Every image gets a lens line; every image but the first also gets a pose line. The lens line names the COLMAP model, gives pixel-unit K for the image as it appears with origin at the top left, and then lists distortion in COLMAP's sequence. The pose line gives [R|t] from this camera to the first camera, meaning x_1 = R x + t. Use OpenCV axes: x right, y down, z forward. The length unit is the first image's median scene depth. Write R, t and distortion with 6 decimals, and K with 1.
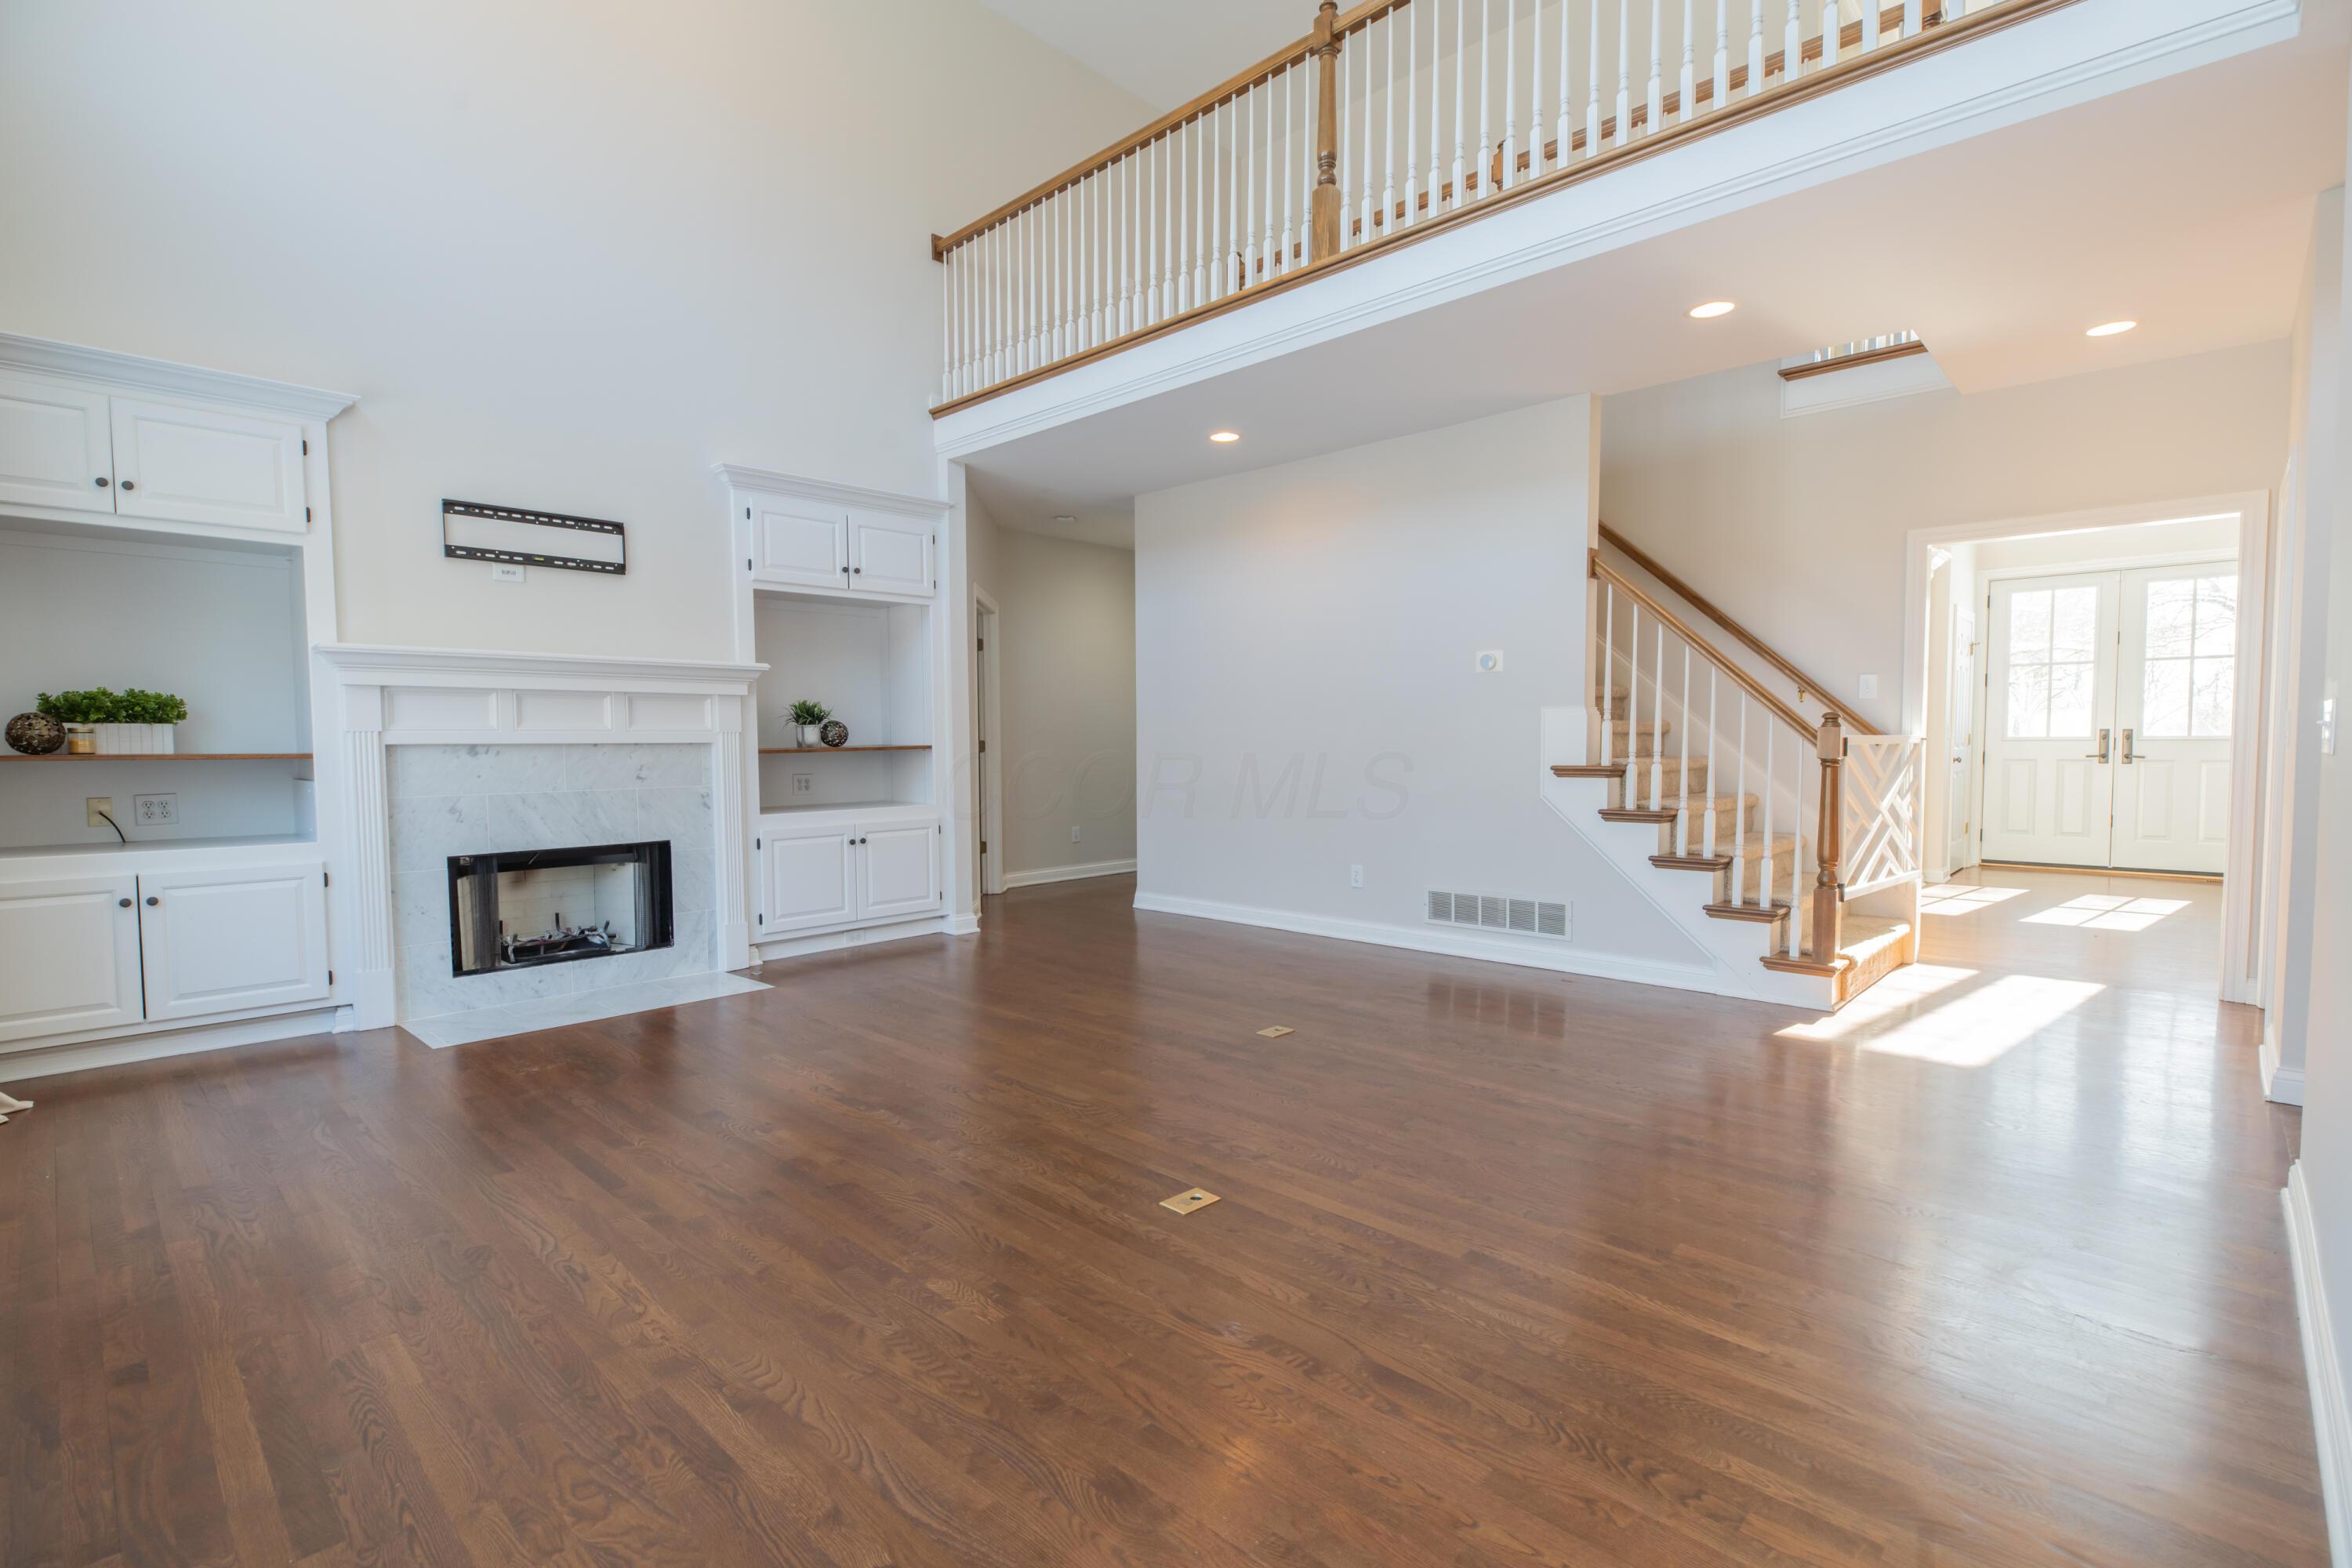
lens RADIAL K [[1062.3, 0, 1226.5], [0, 1062.3, 800.1], [0, 0, 1]] dist [0.004735, -0.003823]
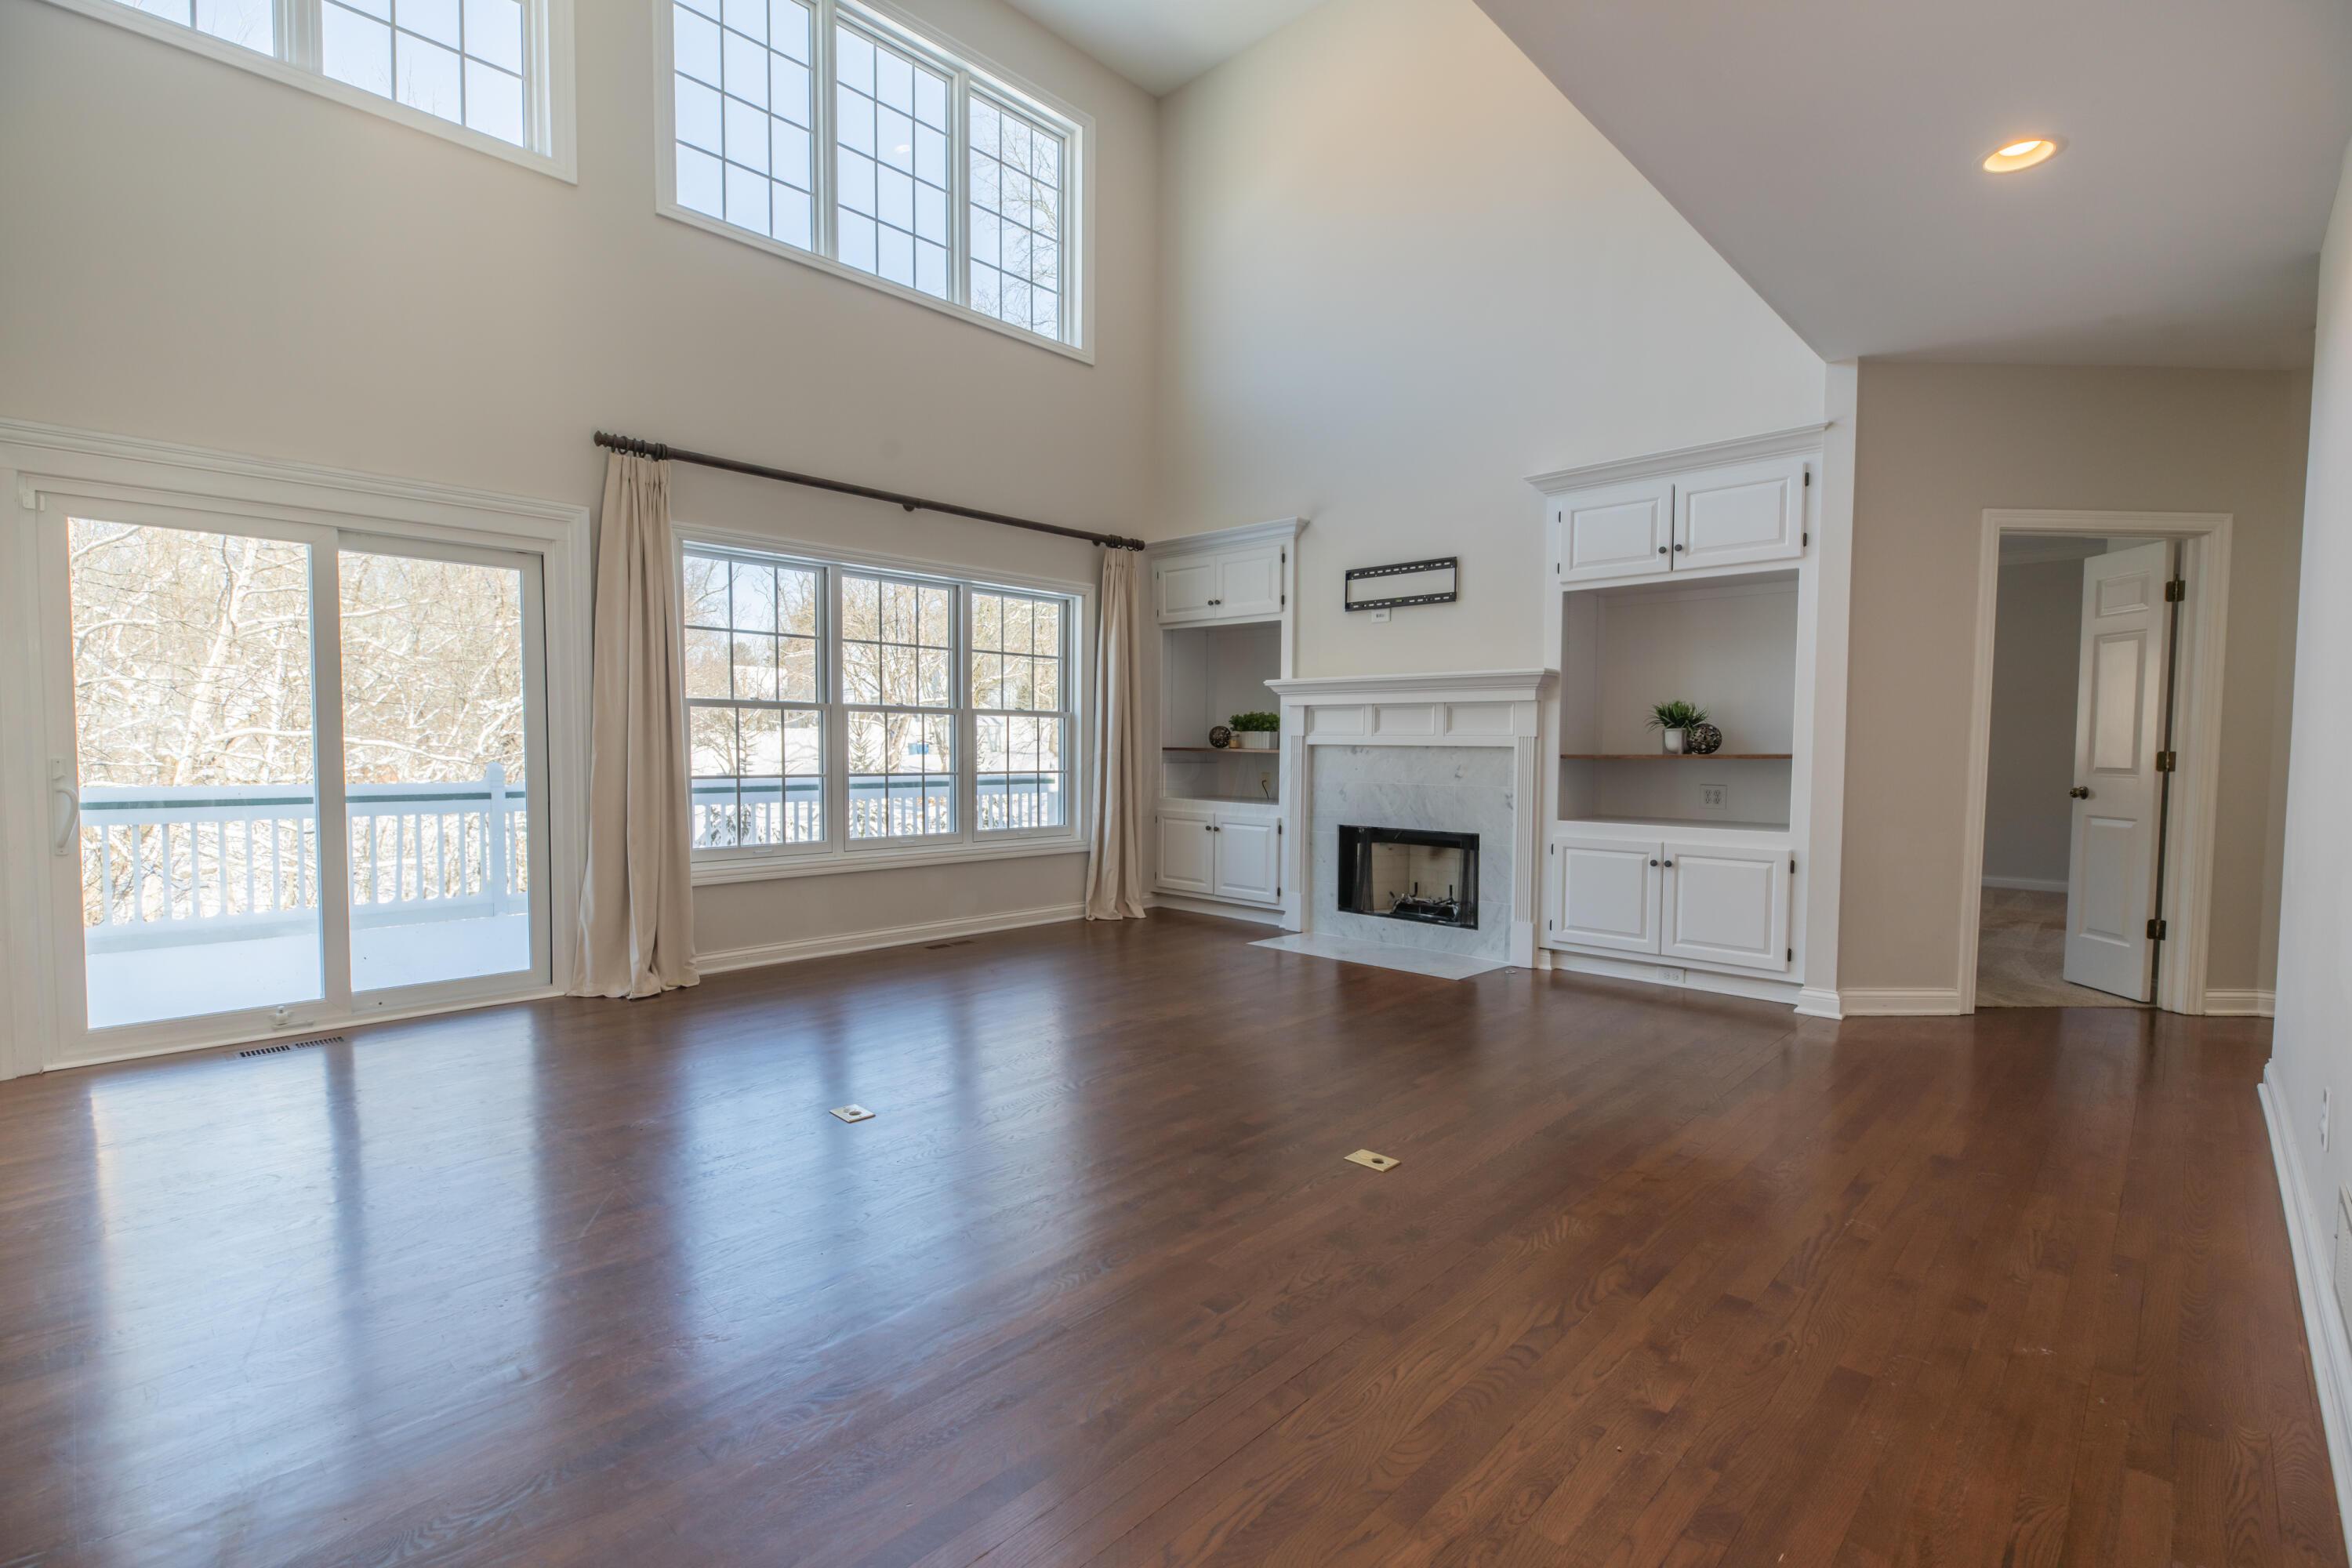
lens RADIAL K [[1062.3, 0, 1123.5], [0, 1062.3, 791.8], [0, 0, 1]] dist [0.004735, -0.003823]
pose [[-0.048073, 0.053998, -0.997383, 0.619485], [-0.061966, 0.996453, 0.056934, -0.048151], [0.996920, 0.064541, -0.044557, 0.703436]]
